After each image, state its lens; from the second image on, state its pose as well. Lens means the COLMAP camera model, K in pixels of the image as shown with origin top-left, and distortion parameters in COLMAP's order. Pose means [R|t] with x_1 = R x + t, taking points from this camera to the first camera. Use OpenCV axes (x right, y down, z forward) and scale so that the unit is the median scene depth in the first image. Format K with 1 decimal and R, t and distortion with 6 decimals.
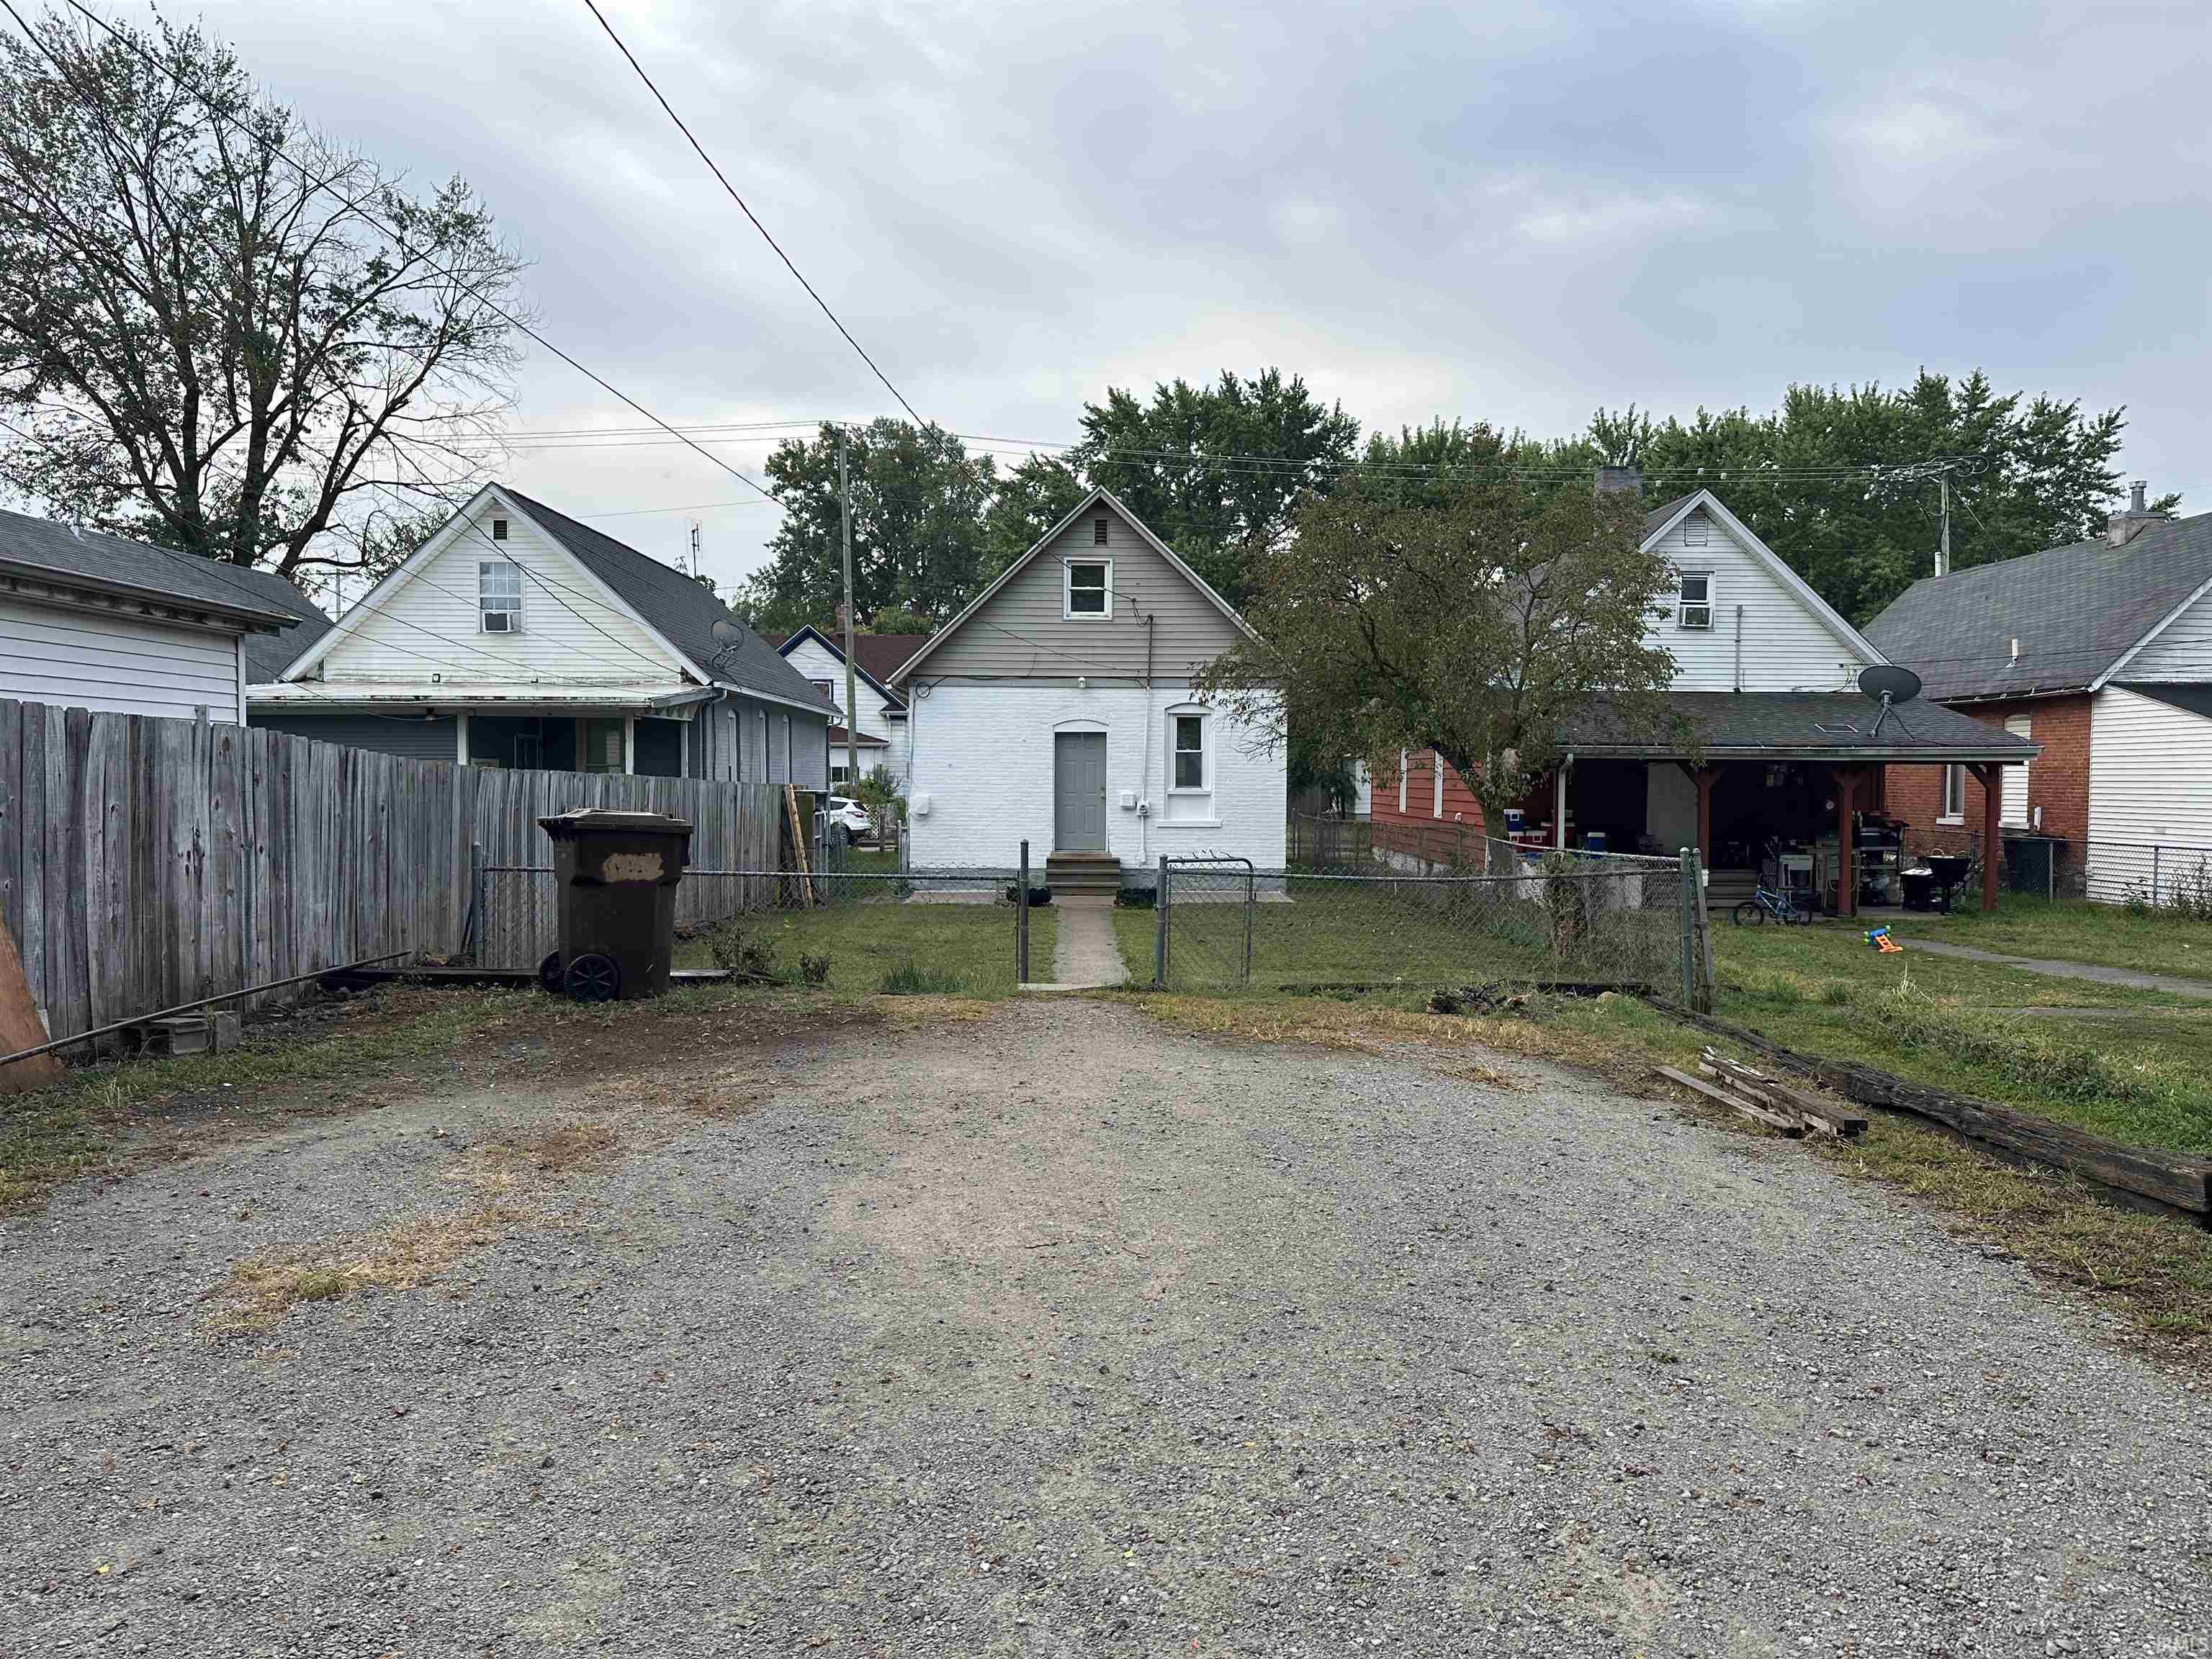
lens RADIAL K [[1659.2, 0, 1103.4], [0, 1659.2, 838.7], [0, 0, 1]] dist [0.069080, -0.092857]
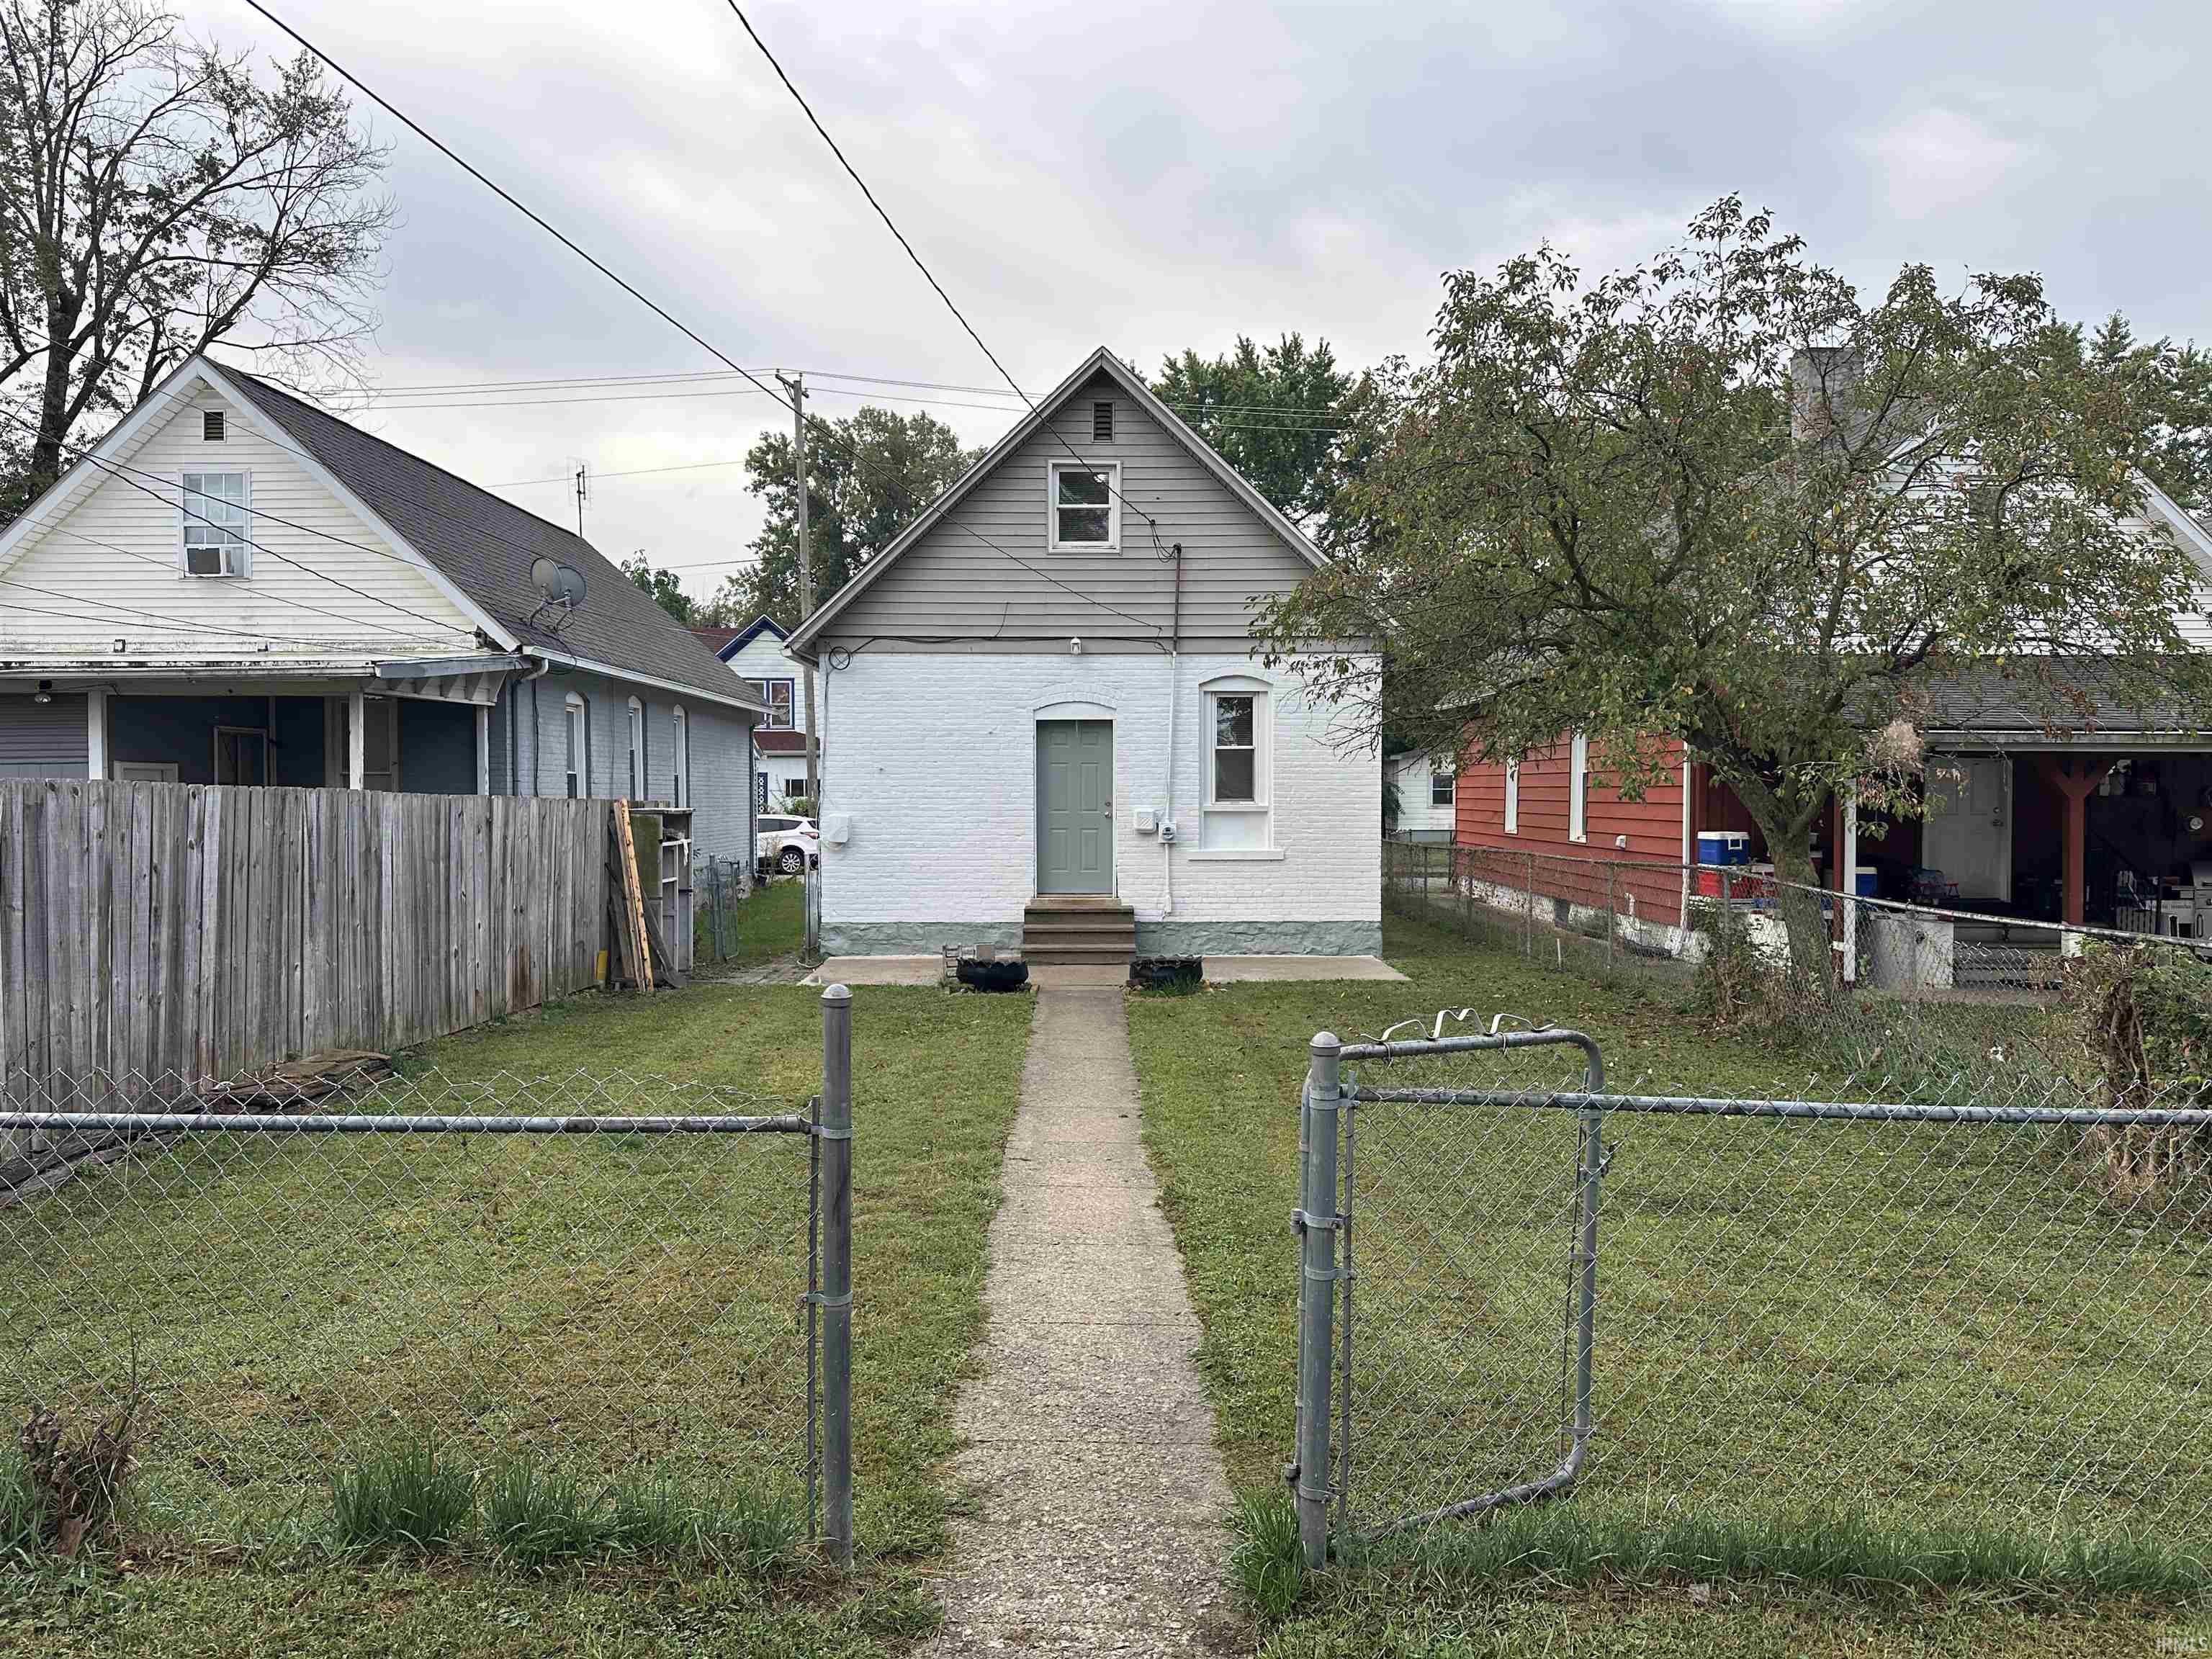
lens RADIAL K [[1659.2, 0, 1106.6], [0, 1659.2, 831.5], [0, 0, 1]] dist [0.069080, -0.092857]
pose [[0.999985, -0.005476, -0.000828, -0.000203], [0.005465, 0.999902, -0.012879, -0.006898], [0.000899, 0.012874, 0.999917, 0.223258]]
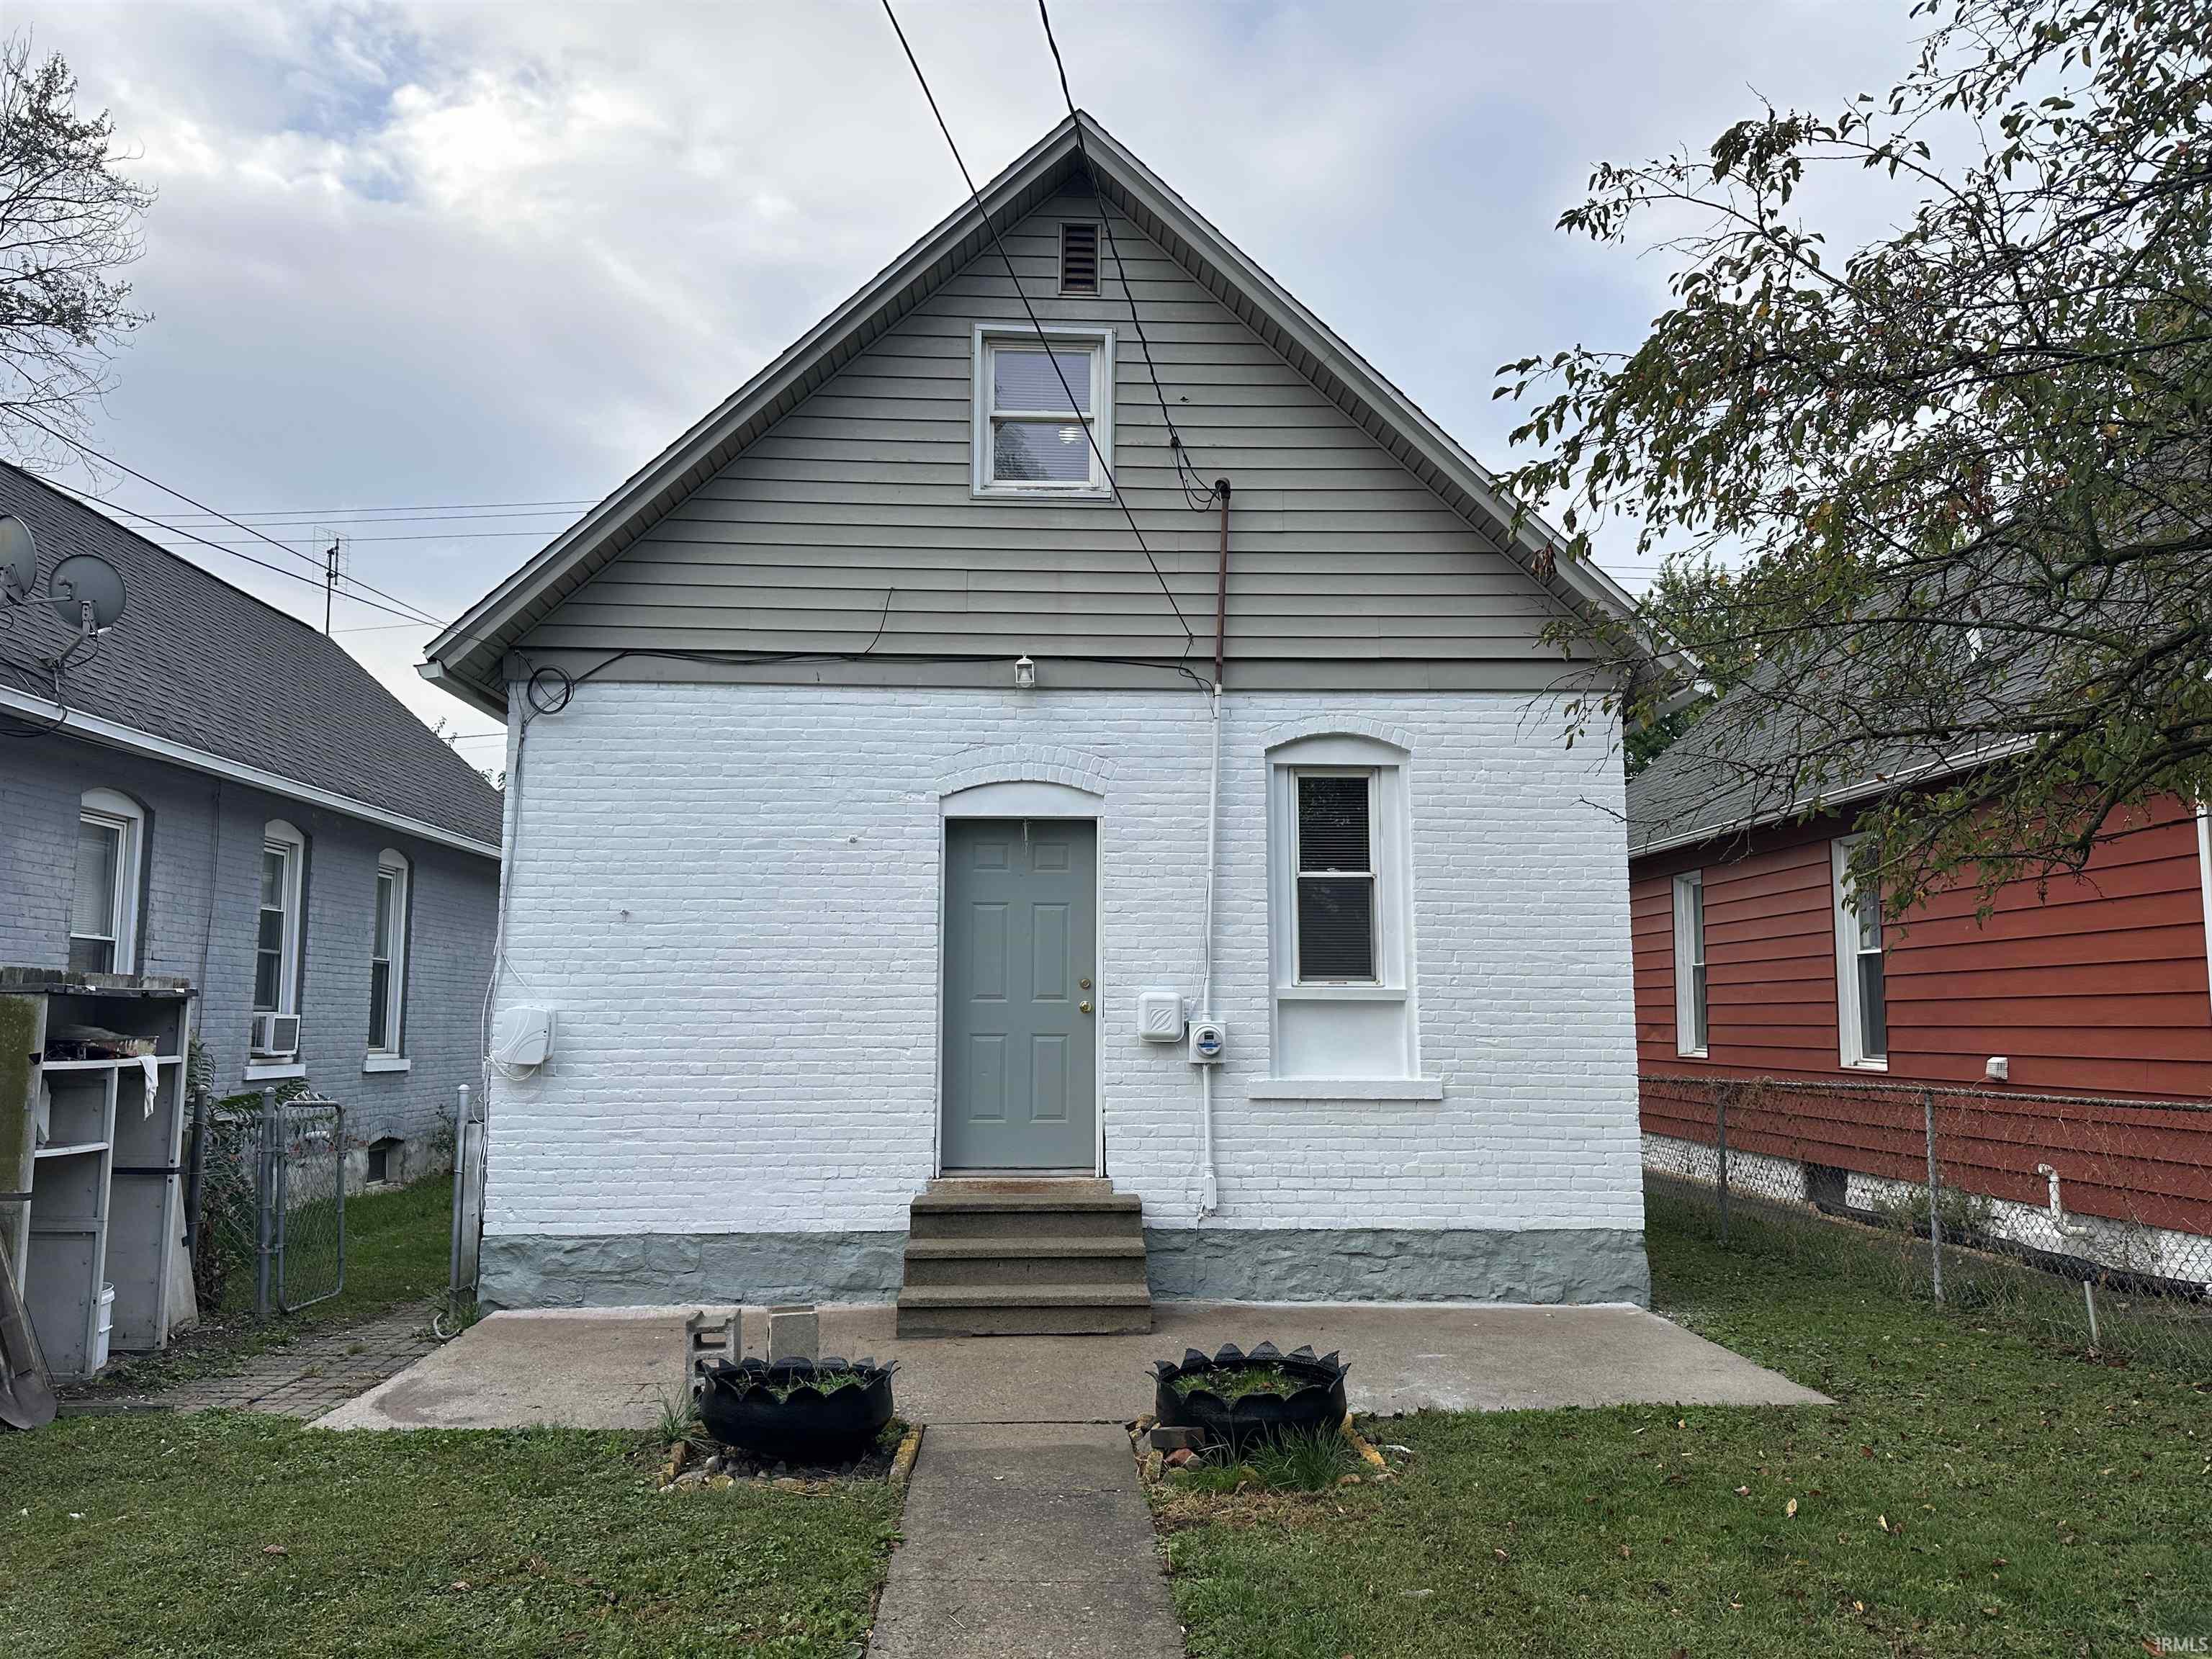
lens RADIAL K [[1659.2, 0, 1116.0], [0, 1659.2, 813.1], [0, 0, 1]] dist [0.069080, -0.092857]
pose [[0.999307, 0.000907, 0.037213, -0.004626], [0.005132, 0.986799, -0.161871, -0.006747], [-0.036869, 0.161950, 0.986110, 0.453100]]
